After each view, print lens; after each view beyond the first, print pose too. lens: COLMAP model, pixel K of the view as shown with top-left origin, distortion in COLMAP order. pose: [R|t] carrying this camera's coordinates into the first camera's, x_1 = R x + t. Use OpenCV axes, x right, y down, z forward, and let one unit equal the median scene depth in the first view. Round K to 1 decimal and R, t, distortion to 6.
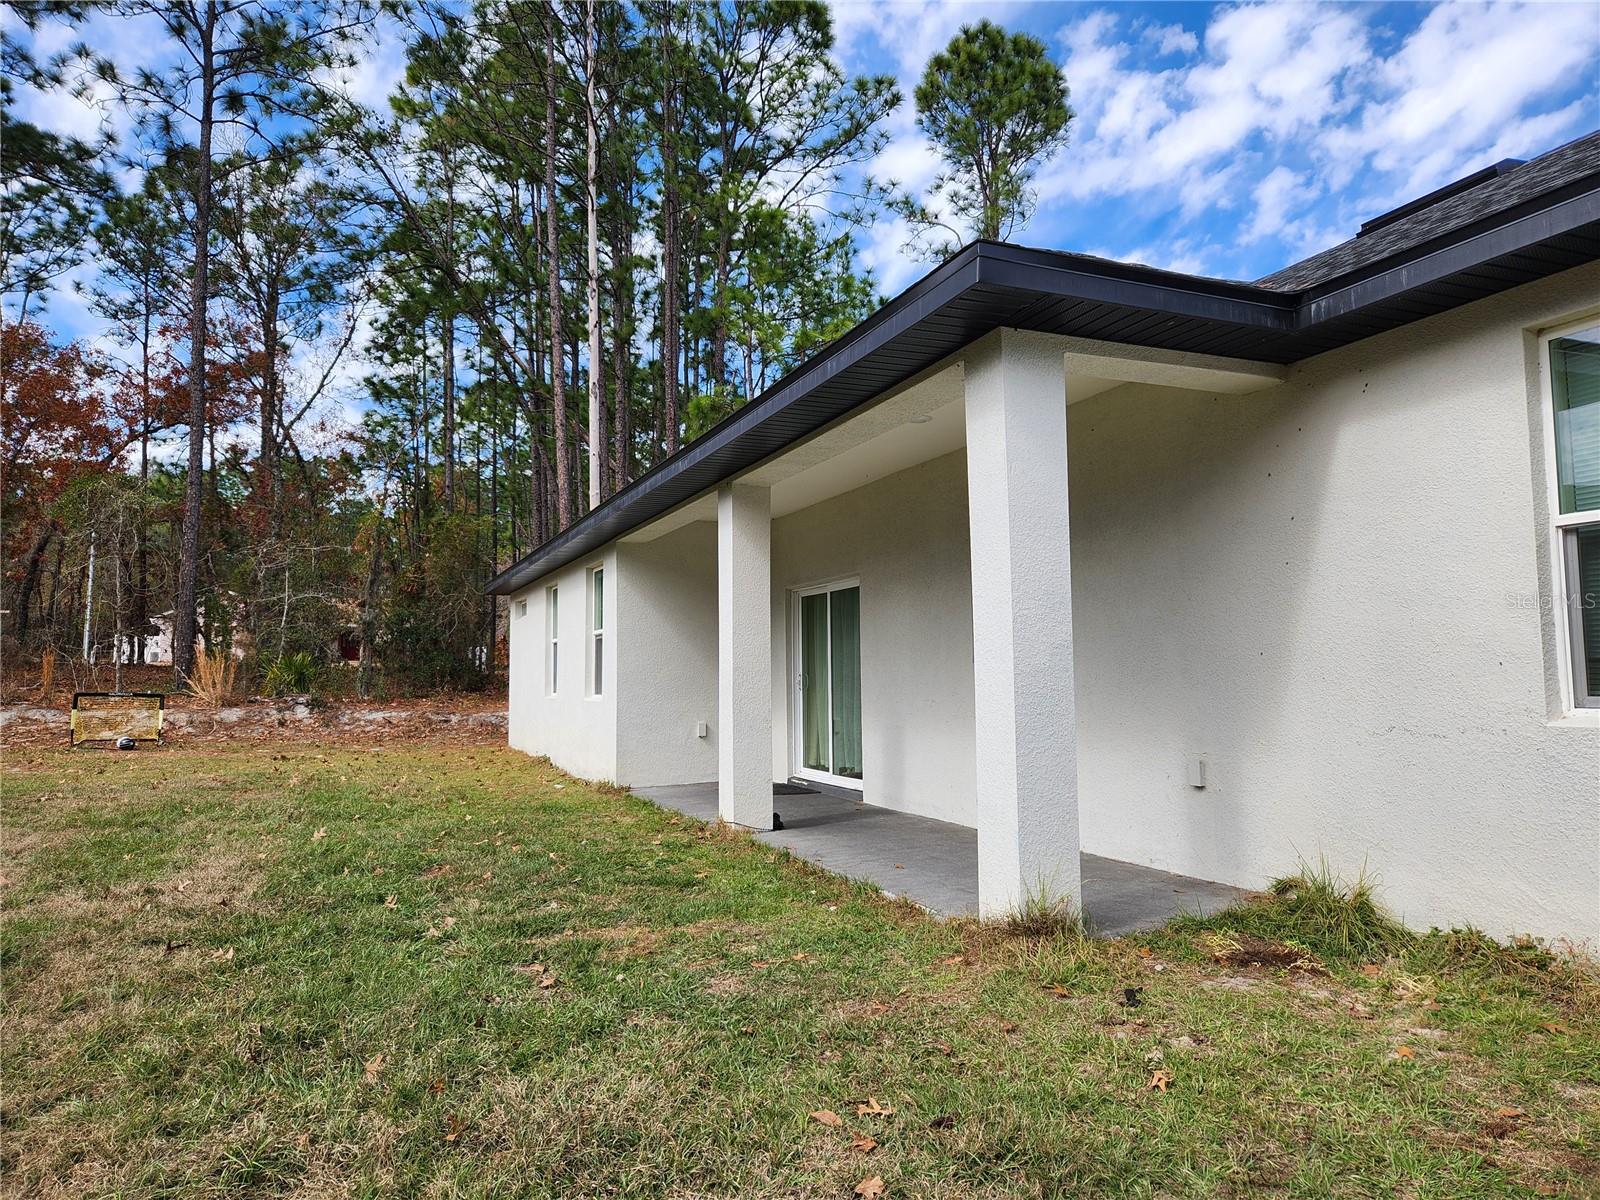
lens RADIAL K [[1064.7, 0, 800.0], [0, 1064.7, 600.0], [0, 0, 1]] dist [0.046000, -0.033213]
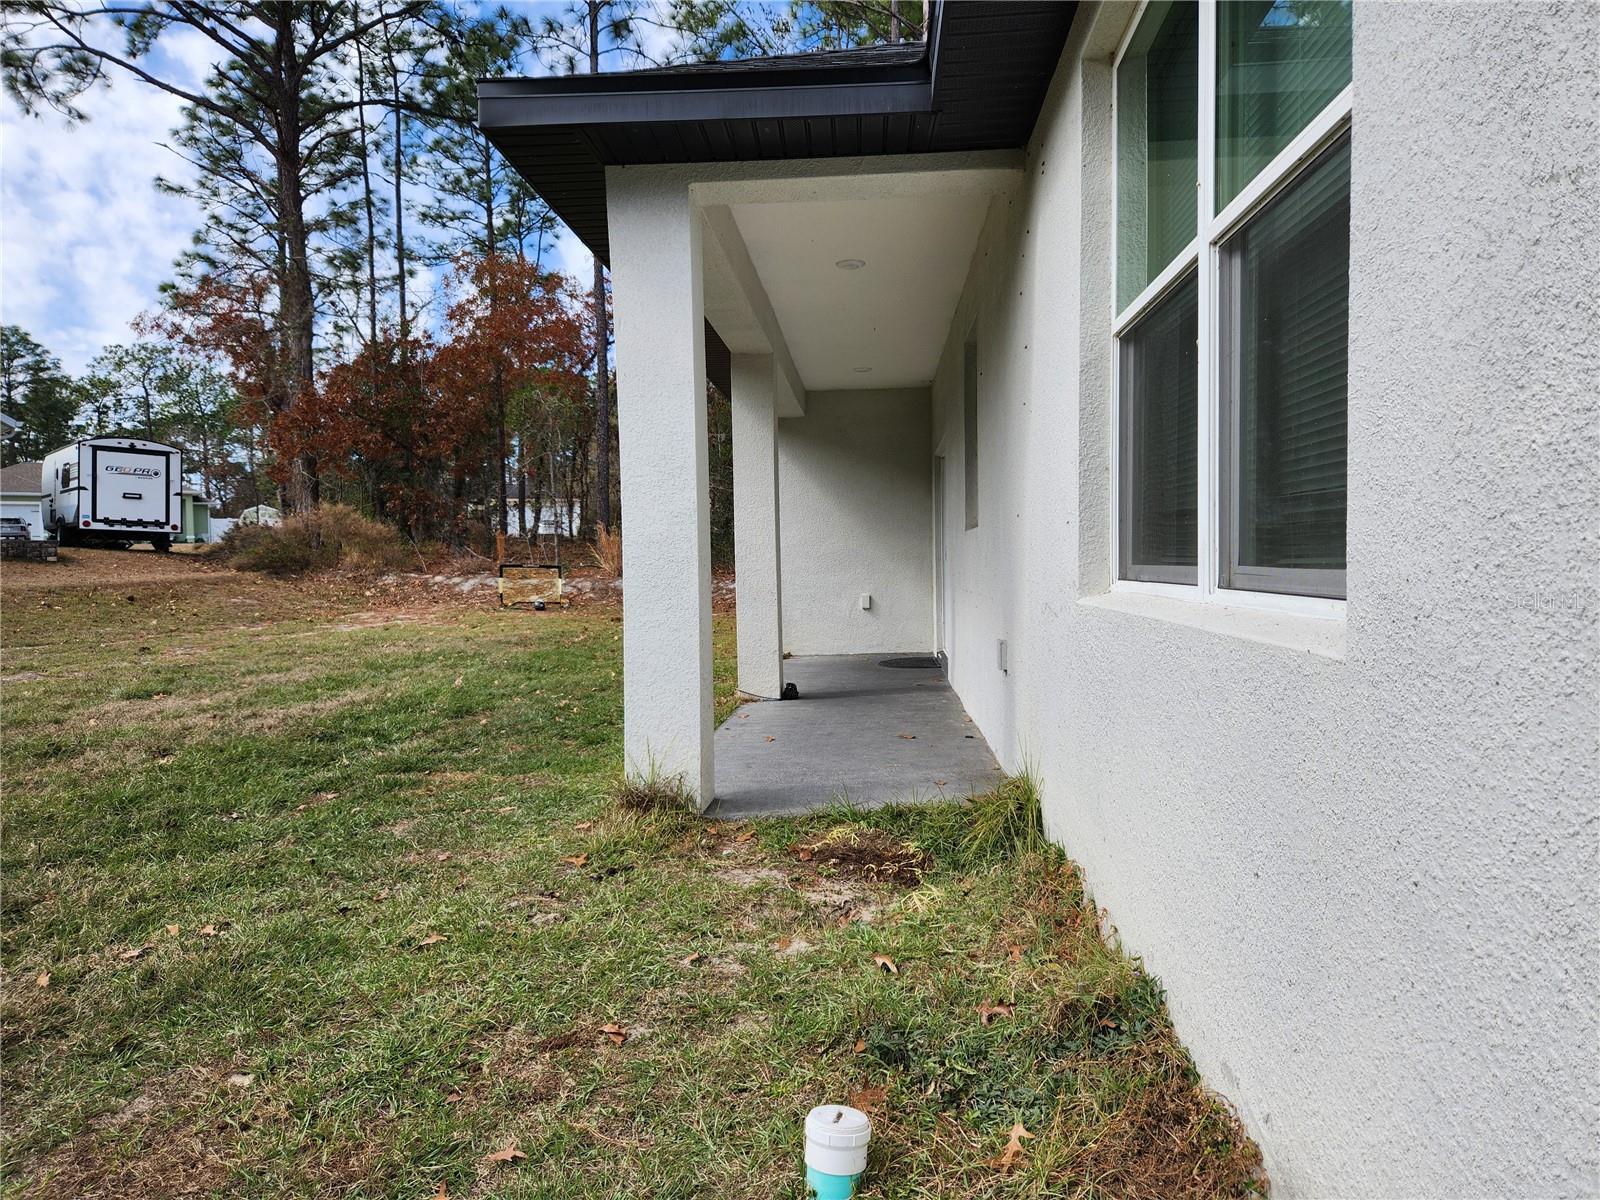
lens RADIAL K [[1064.7, 0, 800.0], [0, 1064.7, 600.0], [0, 0, 1]] dist [0.046000, -0.033213]
pose [[0.892436, 0.012478, -0.451002, 0.177827], [0.041928, 0.992998, 0.110441, 0.004117], [0.449222, -0.117471, 0.885664, 0.051472]]
